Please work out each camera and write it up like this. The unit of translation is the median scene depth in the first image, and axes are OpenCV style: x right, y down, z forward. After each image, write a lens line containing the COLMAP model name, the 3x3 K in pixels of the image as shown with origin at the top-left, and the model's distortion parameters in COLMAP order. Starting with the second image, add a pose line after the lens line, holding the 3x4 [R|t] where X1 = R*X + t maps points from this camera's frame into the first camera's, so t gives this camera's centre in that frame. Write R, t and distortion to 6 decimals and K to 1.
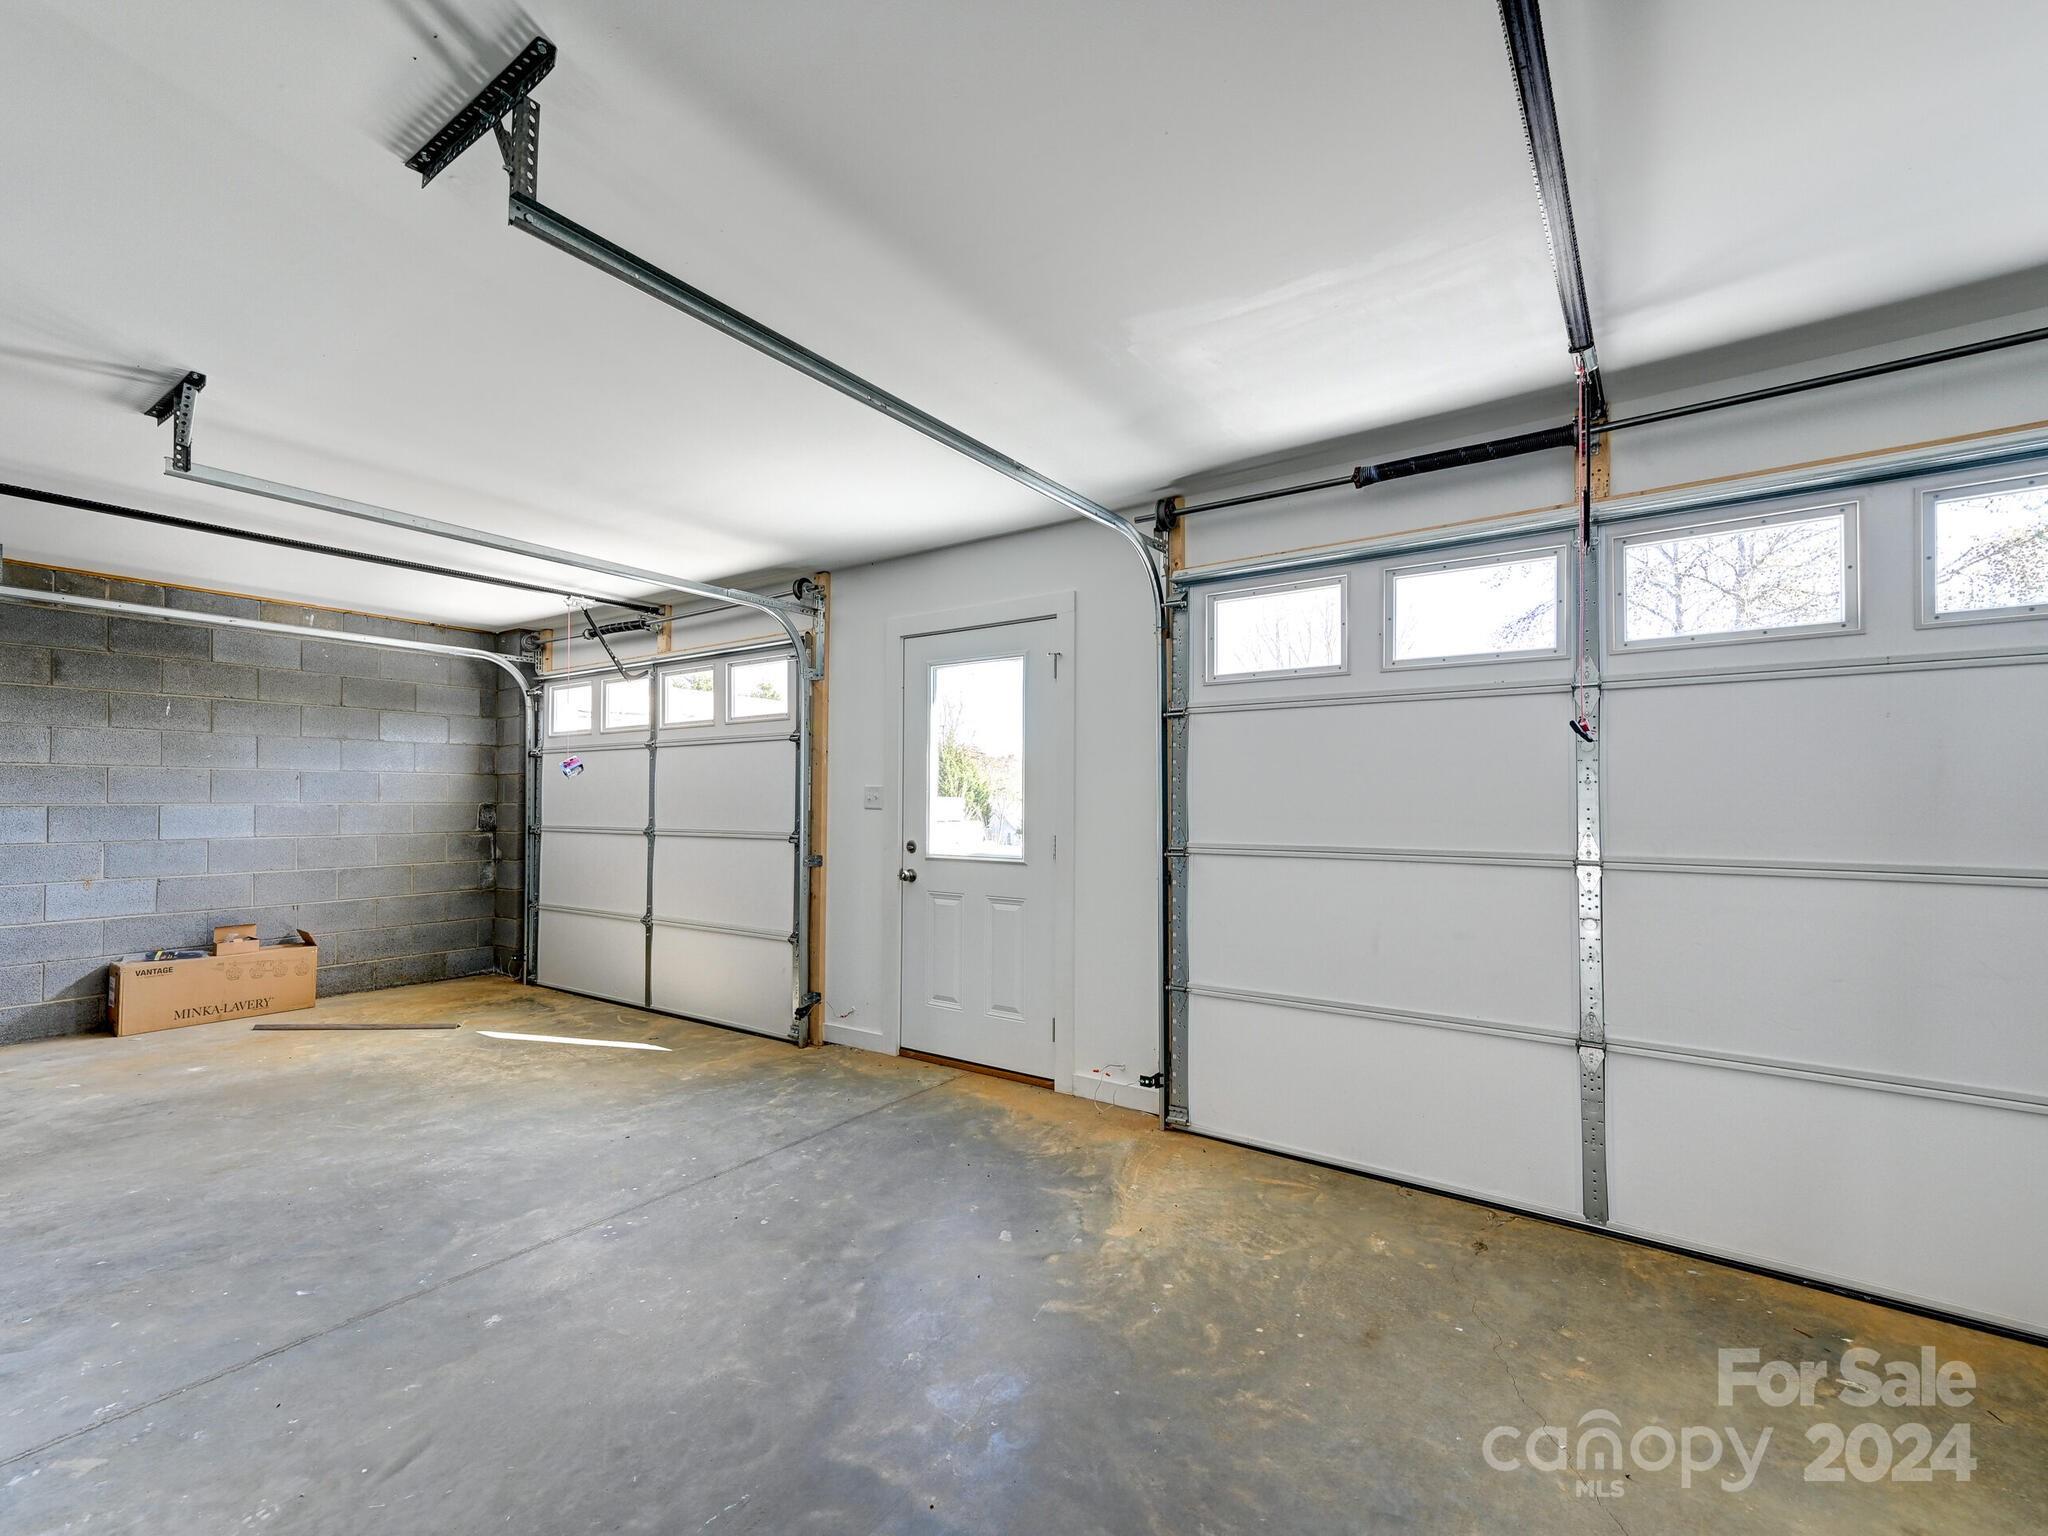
lens RADIAL K [[929.6, 0, 1023.5], [0, 929.6, 777.5], [0, 0, 1]] dist [-0.022232, -0.000665]
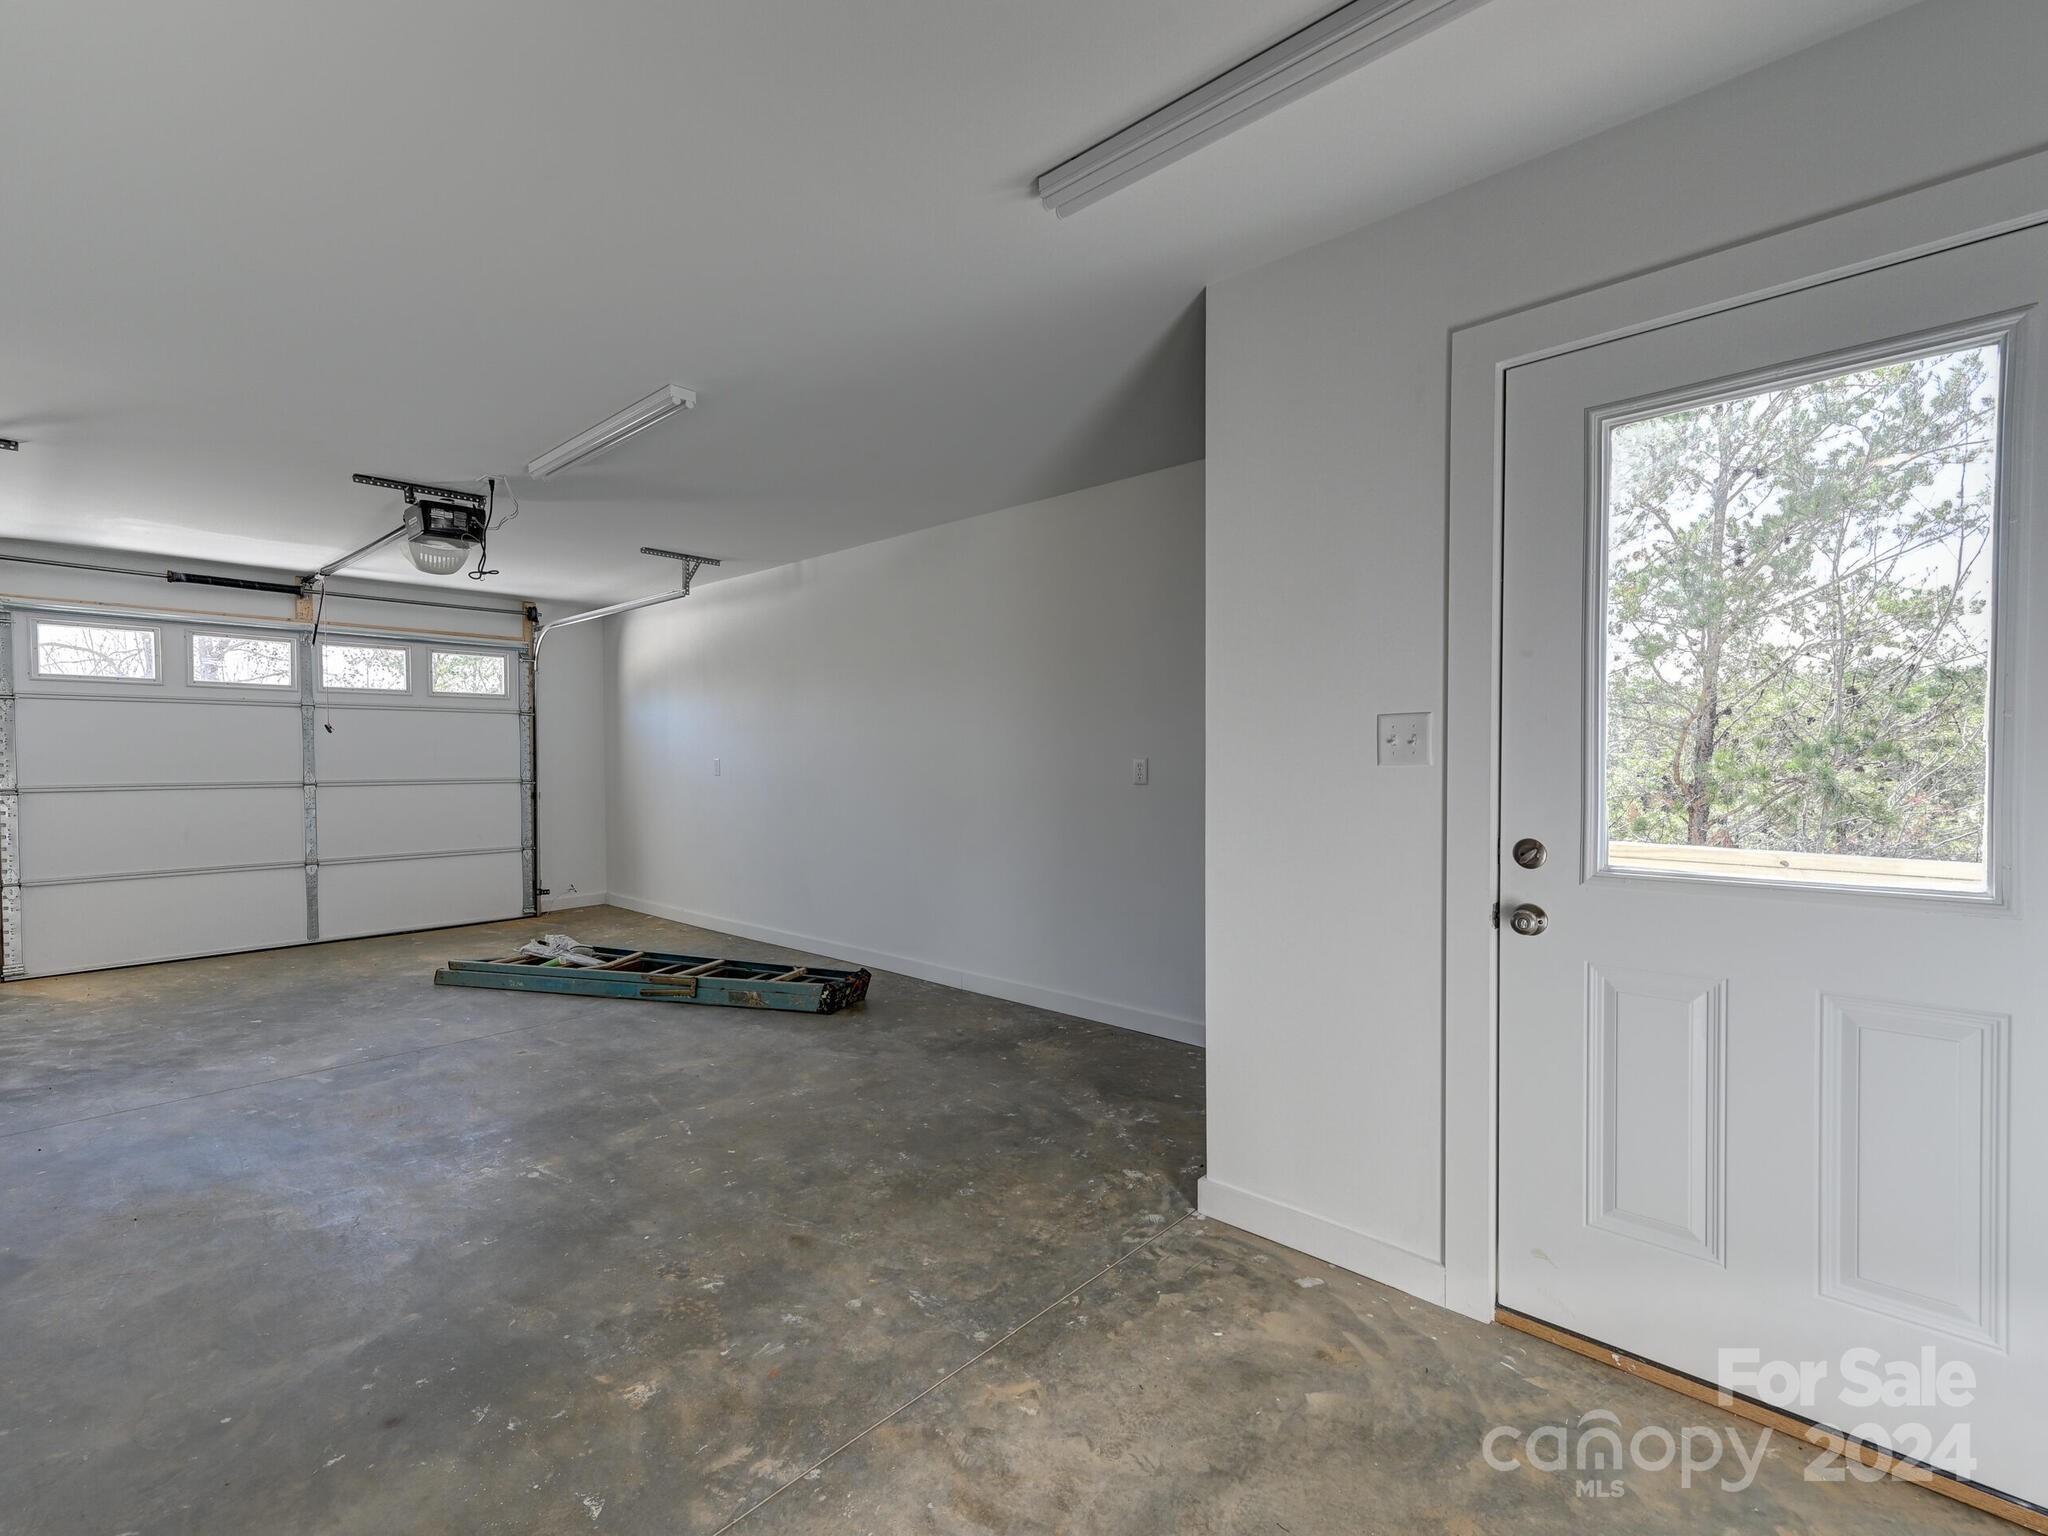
lens RADIAL K [[898.9, 0, 1025.3], [0, 898.9, 767.0], [0, 0, 1]] dist [0.001818, 0.000148]
pose [[0.111719, -0.009388, 0.993696, -1.337580], [-0.028005, 0.999528, 0.012591, -0.026096], [-0.993345, -0.029235, 0.111403, -0.955039]]
